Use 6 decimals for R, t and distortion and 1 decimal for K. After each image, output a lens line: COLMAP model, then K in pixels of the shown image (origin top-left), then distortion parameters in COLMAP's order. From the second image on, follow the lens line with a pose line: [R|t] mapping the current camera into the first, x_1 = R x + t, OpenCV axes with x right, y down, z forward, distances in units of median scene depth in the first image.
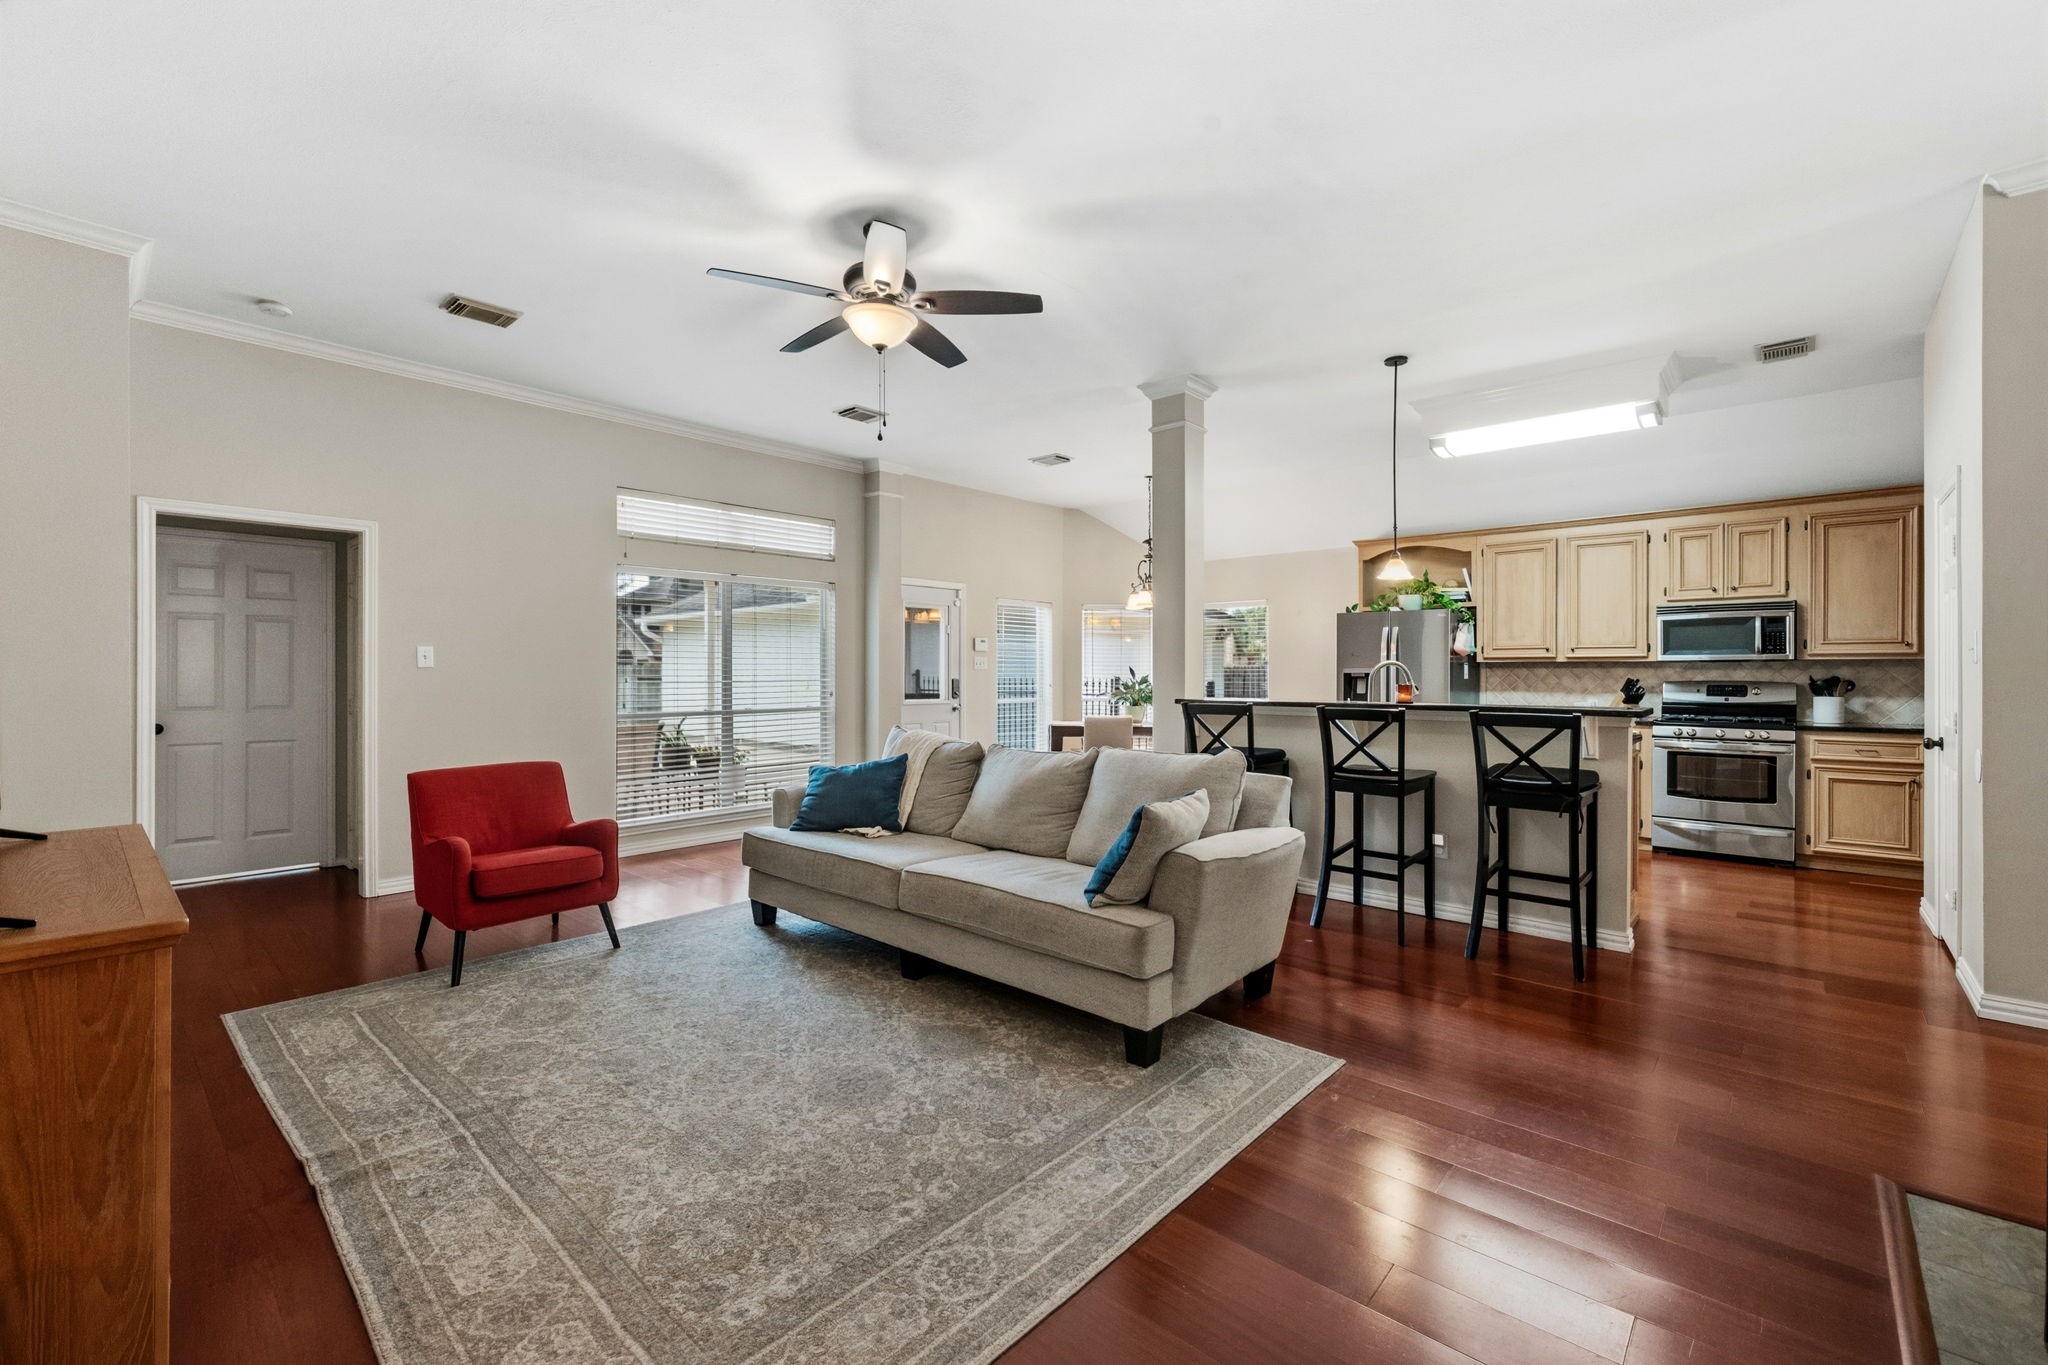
lens RADIAL K [[861.1, 0, 1026.0], [0, 861.1, 673.6], [0, 0, 1]] dist [-0.000478, -0.000099]
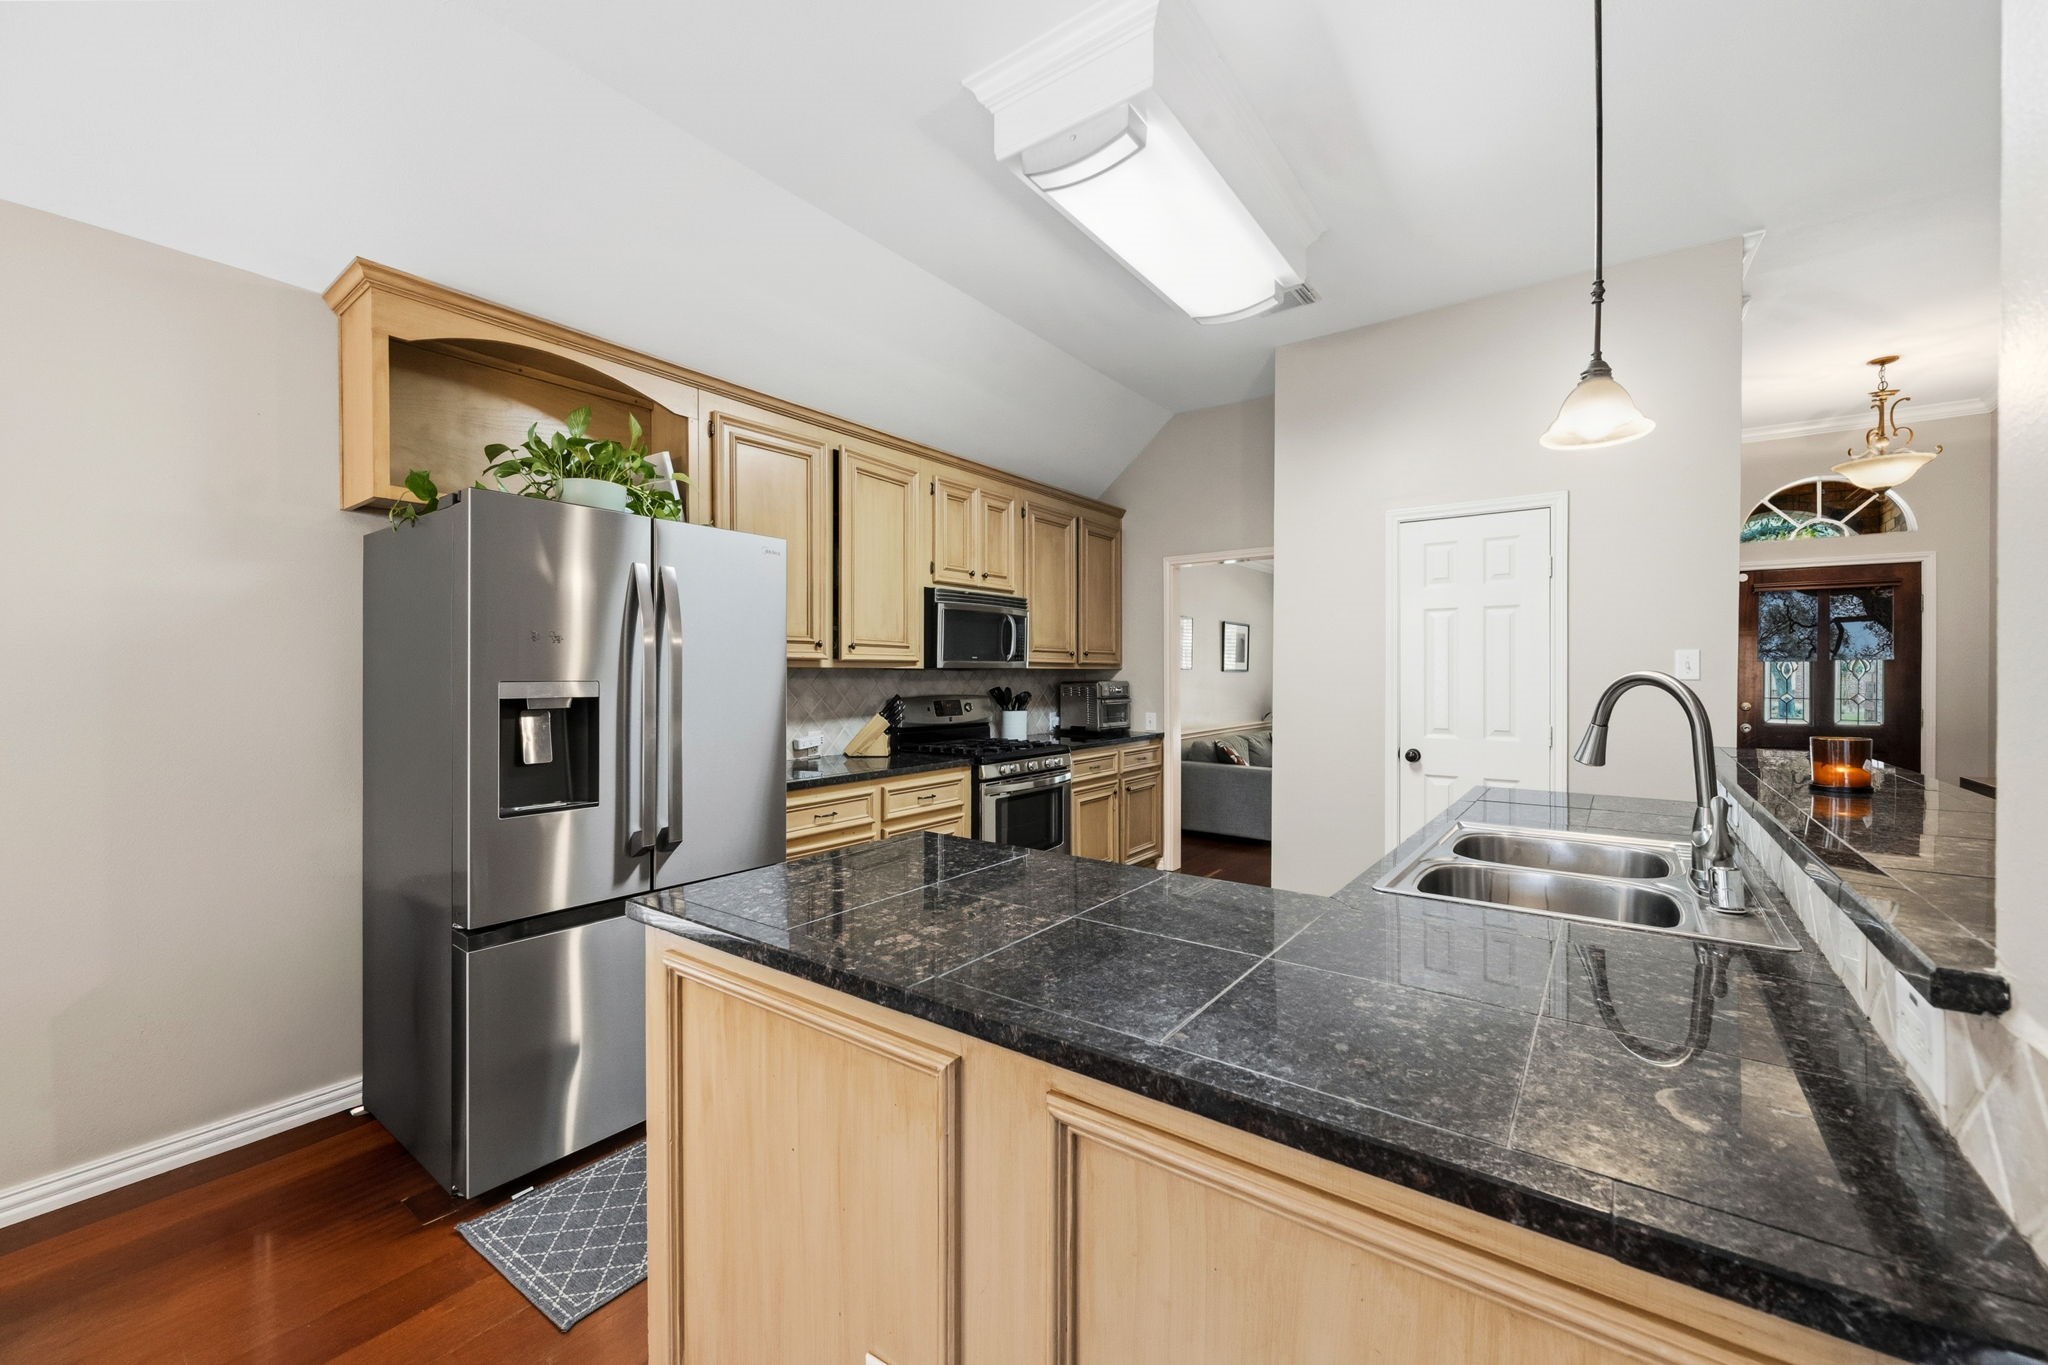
lens RADIAL K [[805.0, 0, 1030.5], [0, 805.0, 672.9], [0, 0, 1]] dist [0.000531, -0.000068]
pose [[-0.097201, -0.000080, 0.995265, 0.103307], [-0.000364, 1.000000, 0.000045, -0.012143], [-0.995265, -0.000358, -0.097201, 1.064238]]
